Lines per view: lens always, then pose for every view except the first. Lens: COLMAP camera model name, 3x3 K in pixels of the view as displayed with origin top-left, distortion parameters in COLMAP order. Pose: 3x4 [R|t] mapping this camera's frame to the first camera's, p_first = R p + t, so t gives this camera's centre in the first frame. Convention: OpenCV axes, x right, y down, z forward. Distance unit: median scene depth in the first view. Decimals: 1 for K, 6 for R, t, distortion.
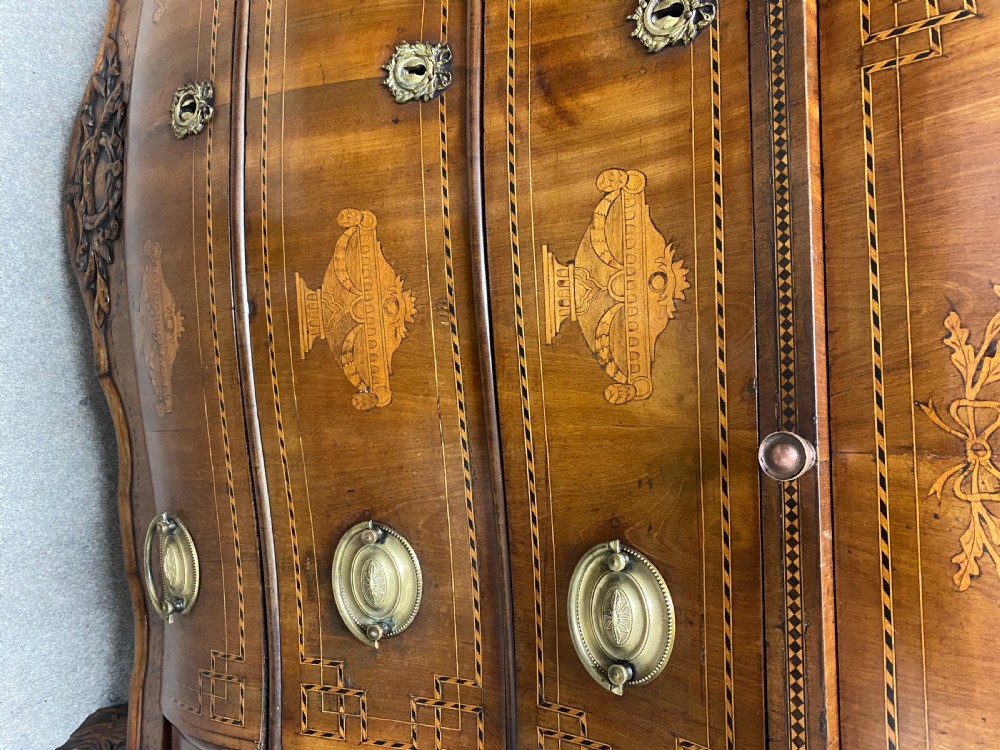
lens RADIAL K [[772.7, 0, 507.3], [0, 772.7, 383.9], [0, 0, 1]] dist [0.023492, -0.003294]
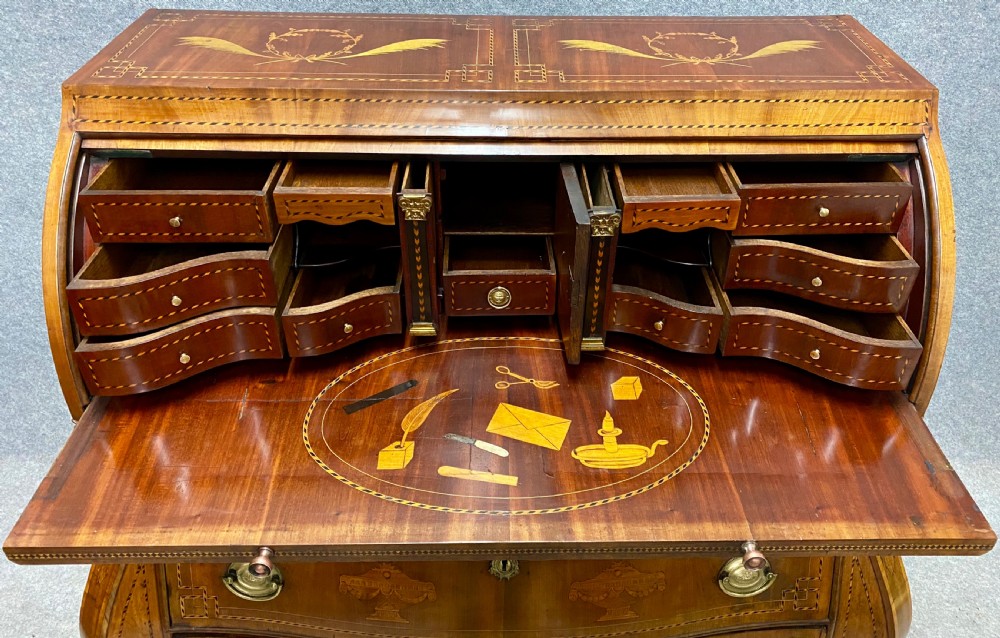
lens RADIAL K [[780.0, 0, 524.7], [0, 780.0, 280.9], [0, 0, 1]] dist [-0.009911, 0.025052]
pose [[-0.004535, -0.995444, 0.095237, 0.425514], [0.994095, 0.005838, 0.108354, -0.572953], [-0.108417, 0.095166, 0.989540, -1.091623]]
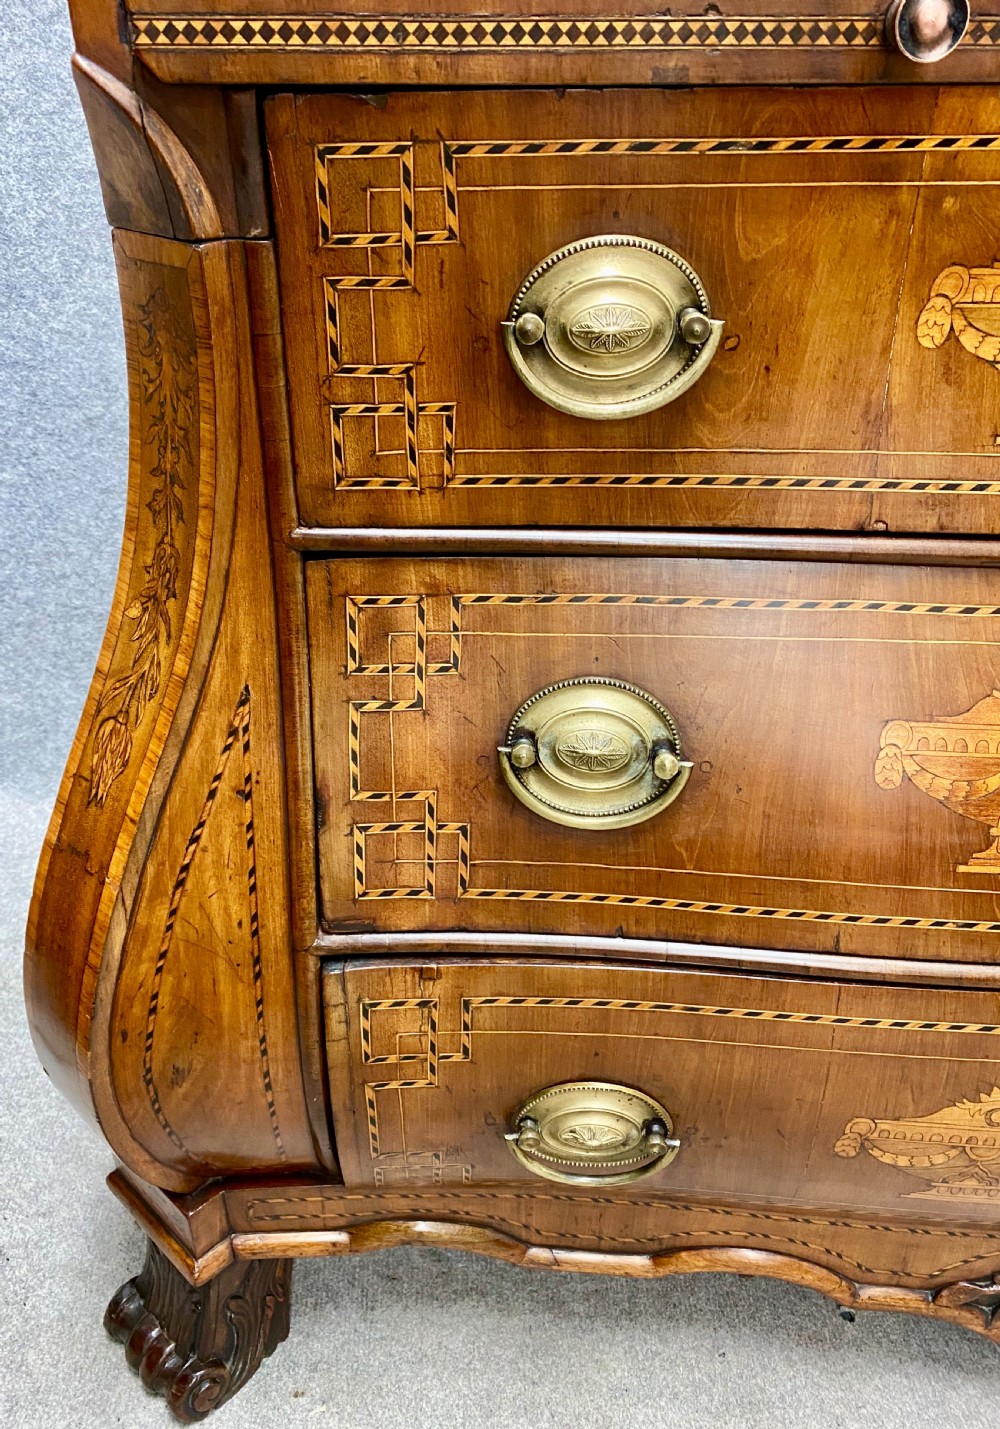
lens RADIAL K [[1083.5, 0, 489.5], [0, 1083.5, 702.9], [0, 0, 1]] dist [0.031085, -0.017365]
pose [[-0.035086, -0.987361, 0.154556, -0.263381], [0.992491, -0.016293, 0.121227, -1.264009], [-0.117176, 0.157648, 0.980519, 0.225638]]
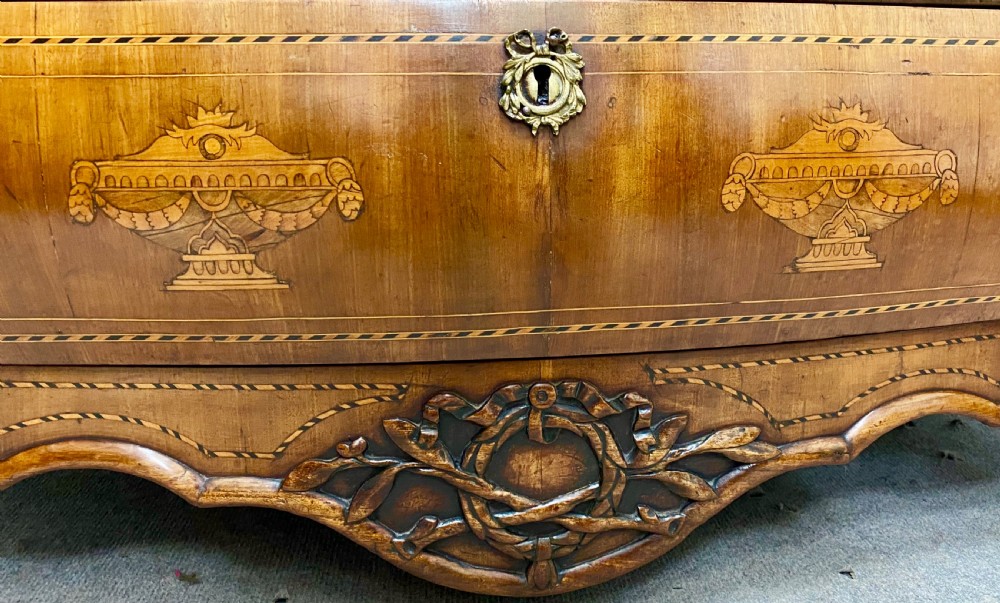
lens RADIAL K [[894.6, 0, 563.2], [0, 894.6, 271.8], [0, 0, 1]] dist [0.001505, -0.034620]
pose [[-0.098305, -0.892083, 0.441050, -0.984619], [0.976199, -0.000350, 0.216875, -0.560559], [-0.193316, 0.451872, 0.870885, 0.483848]]
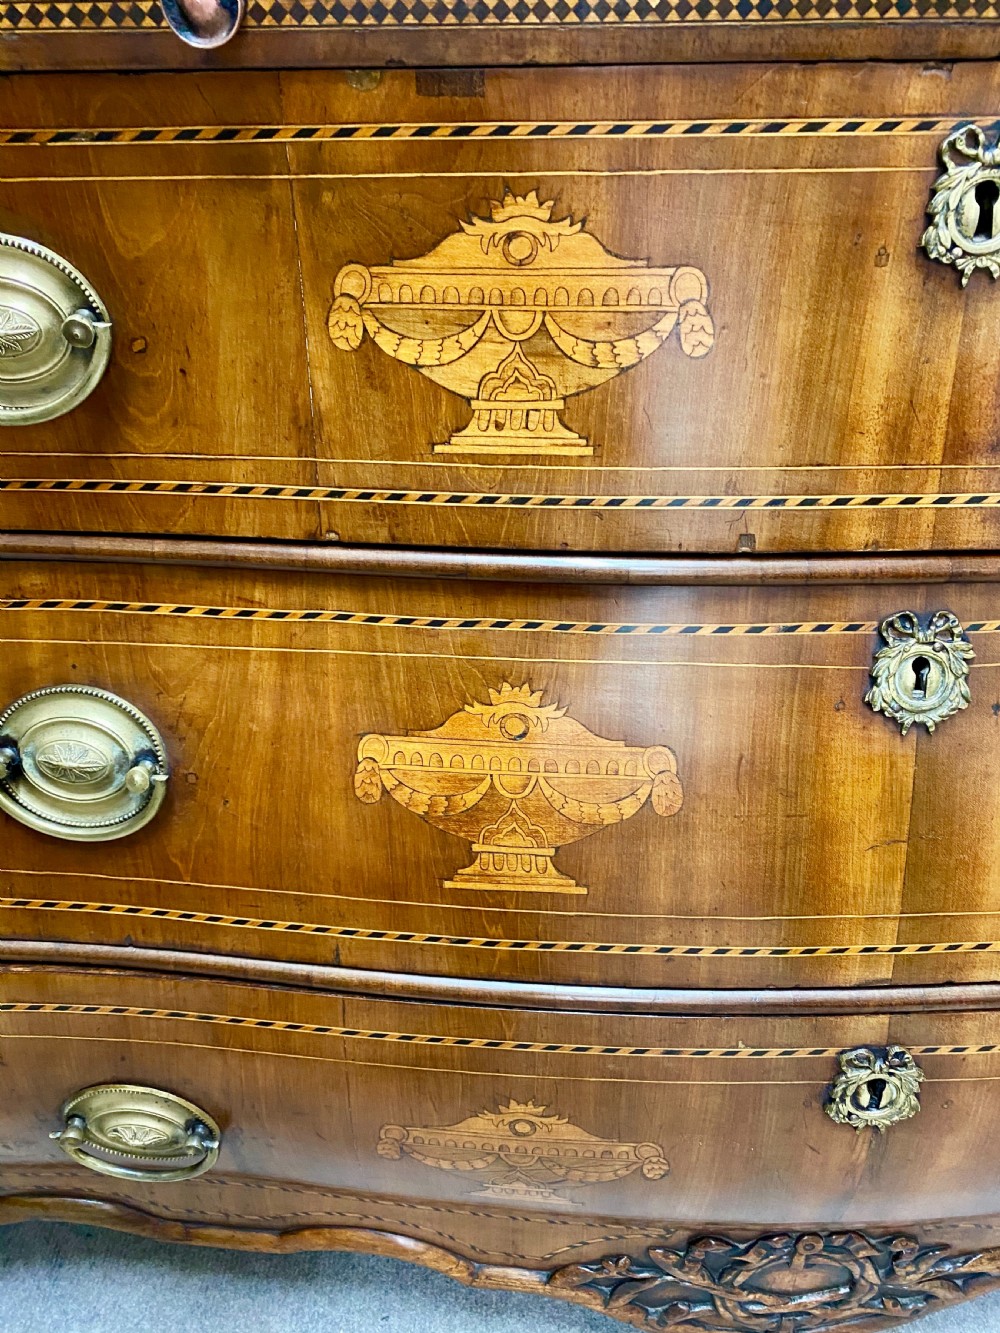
lens RADIAL K [[1030.0, 0, 500.2], [0, 1030.0, 655.3], [0, 0, 1]] dist [0.023492, -0.003294]
pose [[-0.026721, -0.993324, 0.112225, -0.182473], [0.995599, -0.016357, 0.092272, -0.792377], [-0.089820, 0.114196, 0.989389, 0.242777]]
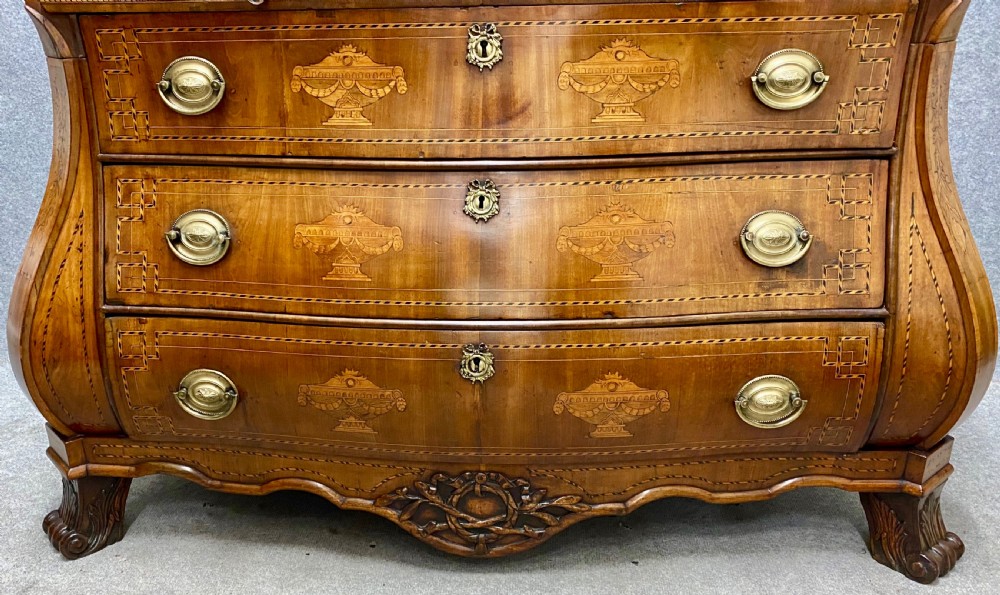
lens RADIAL K [[926.3, 0, 456.5], [0, 926.3, 362.4], [0, 0, 1]] dist [0.027203, 0.000000]
pose [[0.027667, -0.959216, 0.281315, -1.055197], [0.999551, 0.029783, 0.003251, -0.453785], [-0.011497, 0.281099, 0.959610, -0.904487]]
